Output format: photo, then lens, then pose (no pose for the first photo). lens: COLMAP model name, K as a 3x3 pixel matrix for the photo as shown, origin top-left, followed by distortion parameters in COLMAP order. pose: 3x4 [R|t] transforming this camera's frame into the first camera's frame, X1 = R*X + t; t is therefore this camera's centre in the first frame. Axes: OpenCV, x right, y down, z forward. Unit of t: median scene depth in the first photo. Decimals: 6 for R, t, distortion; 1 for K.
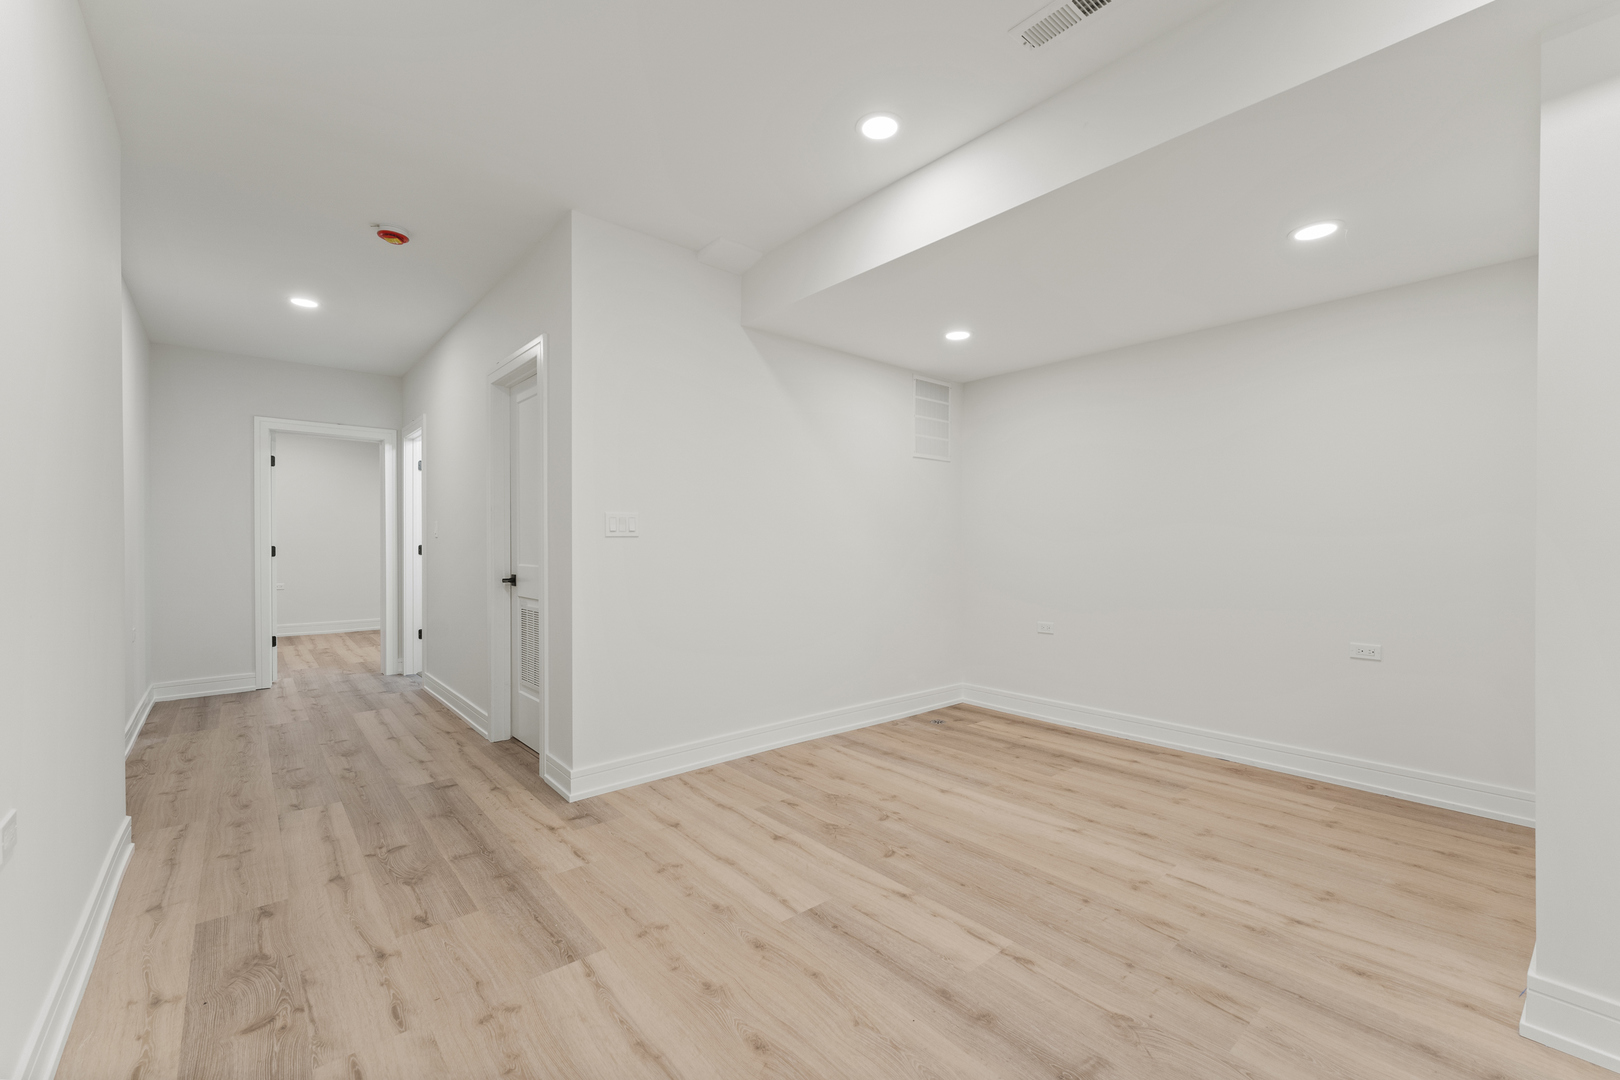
lens RADIAL K [[657.8, 0, 808.9], [0, 657.8, 563.7], [0, 0, 1]] dist [0.001996, -0.000041]
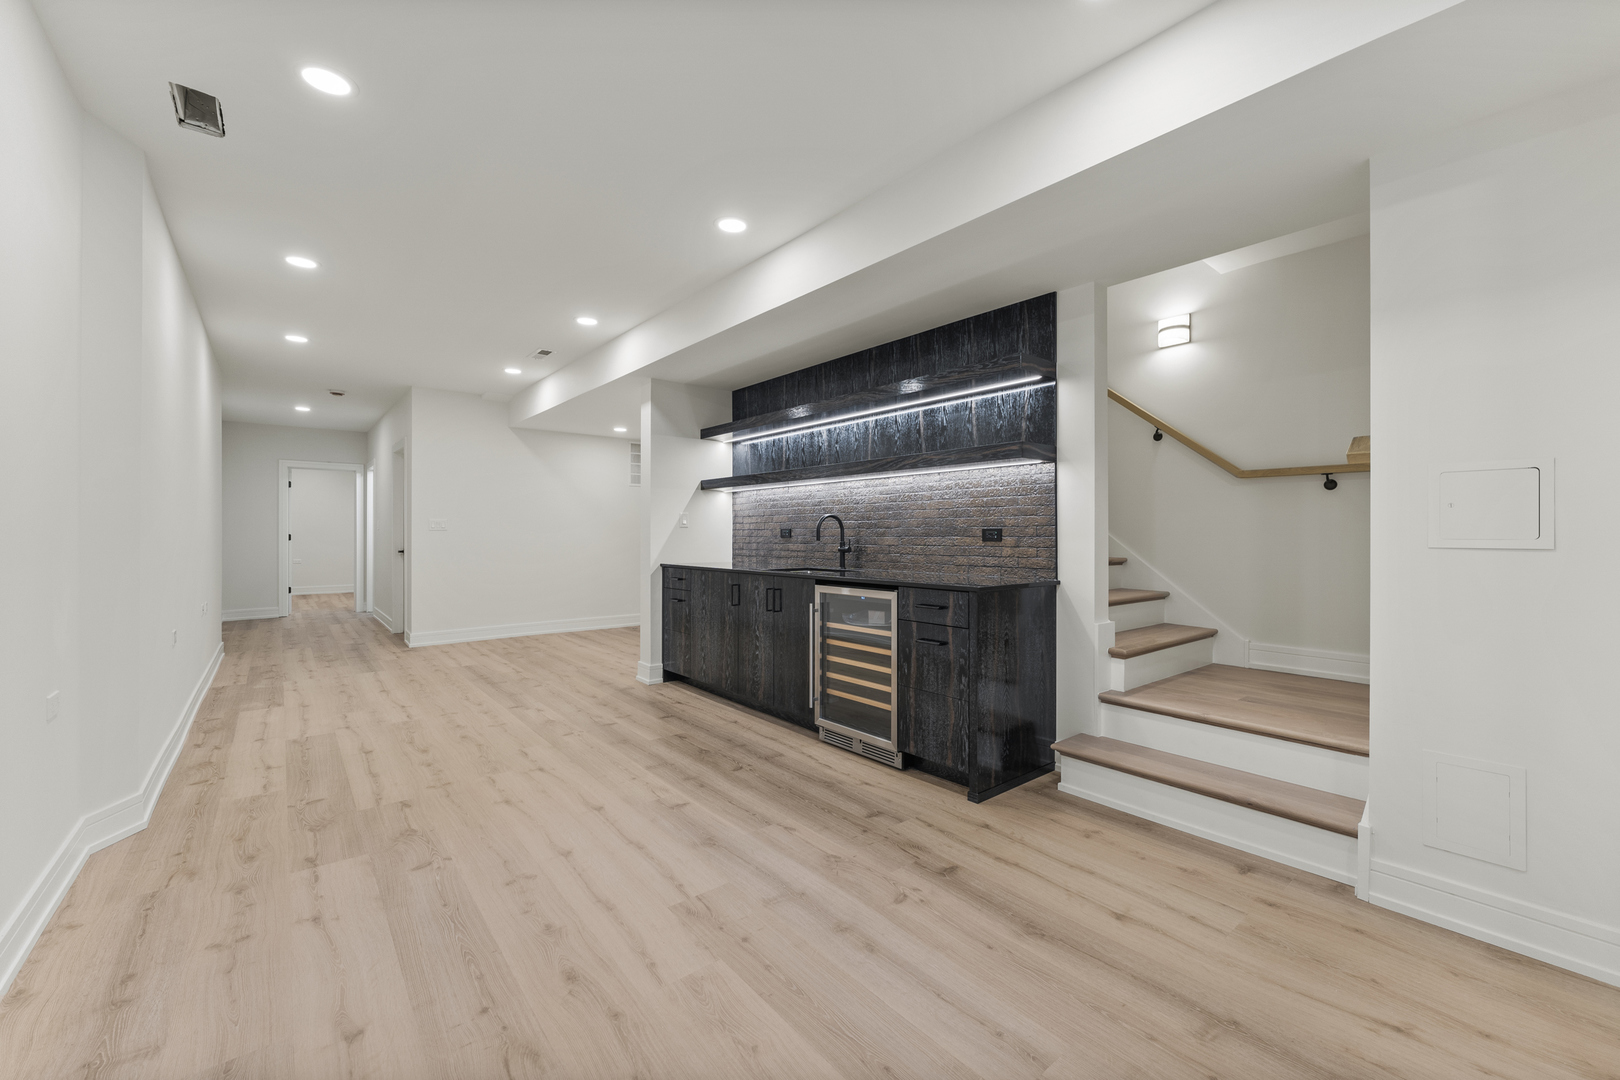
lens RADIAL K [[653.3, 0, 813.9], [0, 653.3, 544.7], [0, 0, 1]] dist [0.002388, -0.000144]
pose [[0.999658, -0.000548, -0.026129, 0.990945], [0.000315, 0.999960, -0.008899, 0.026205], [0.026133, 0.008887, 0.999619, -1.108811]]
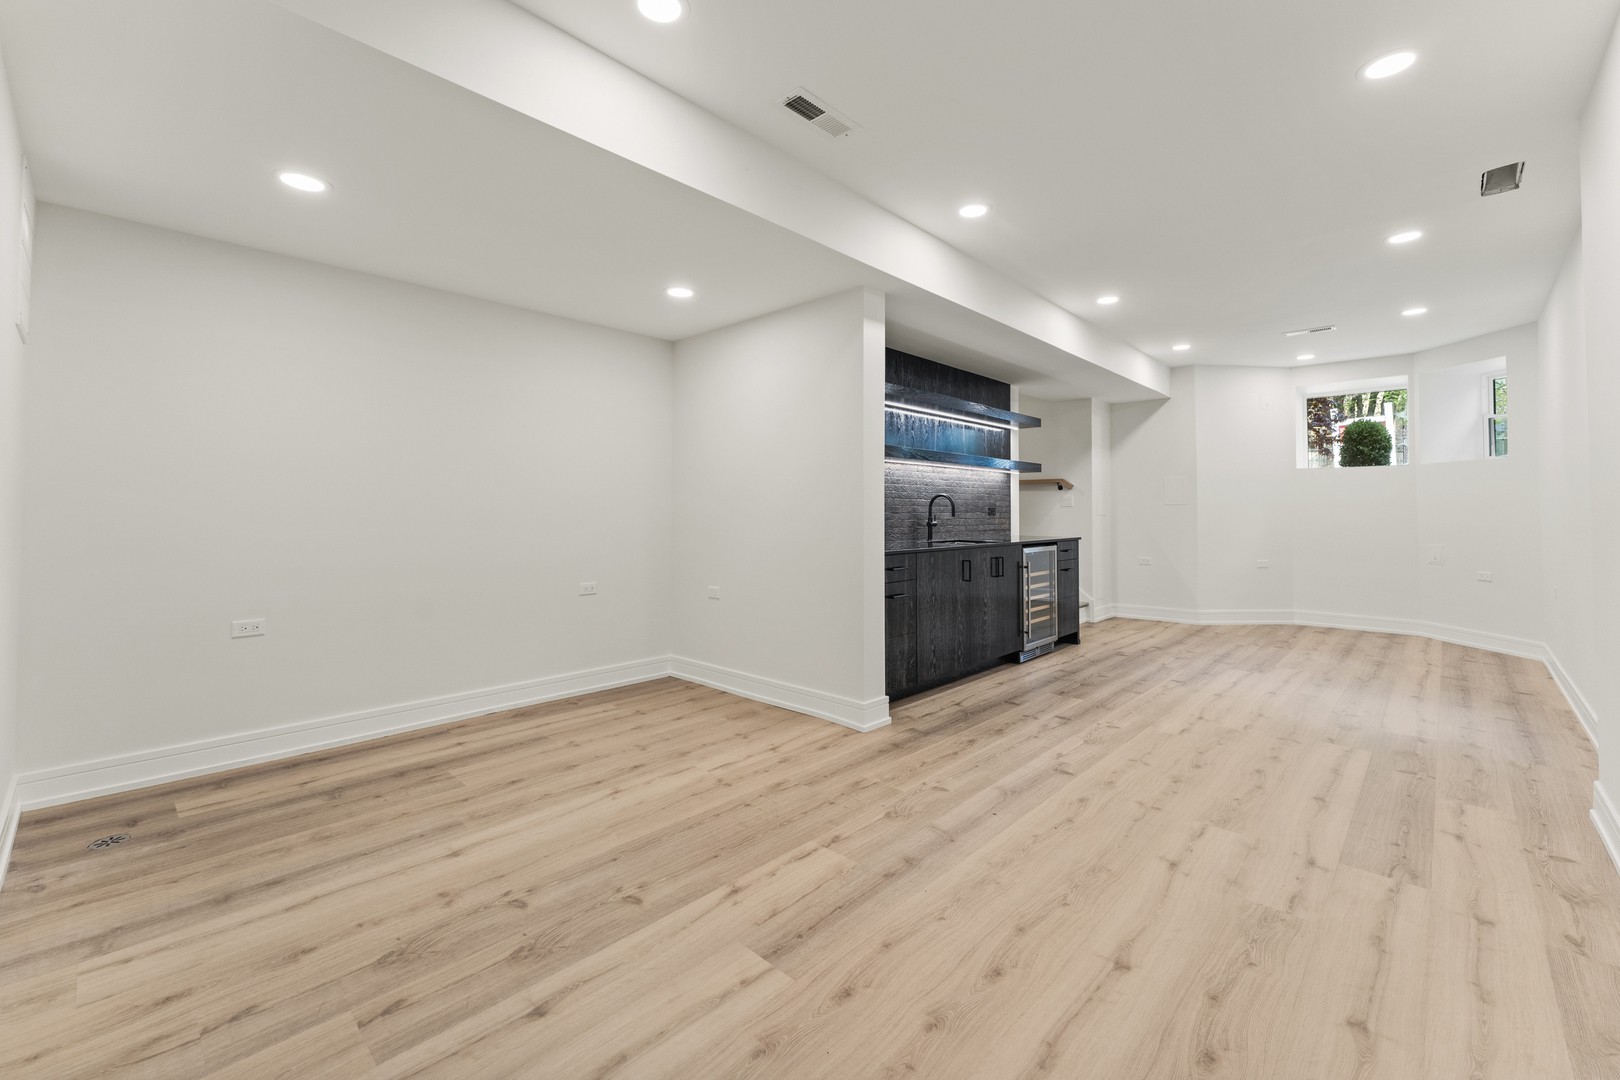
lens RADIAL K [[672.0, 0, 812.7], [0, 672.0, 508.3], [0, 0, 1]] dist [0.001444, -0.000323]
pose [[-0.103982, 0.002742, 0.994575, -0.554035], [0.022634, 0.999744, -0.000390, -0.019327], [-0.994322, 0.022471, -0.104017, 0.674512]]
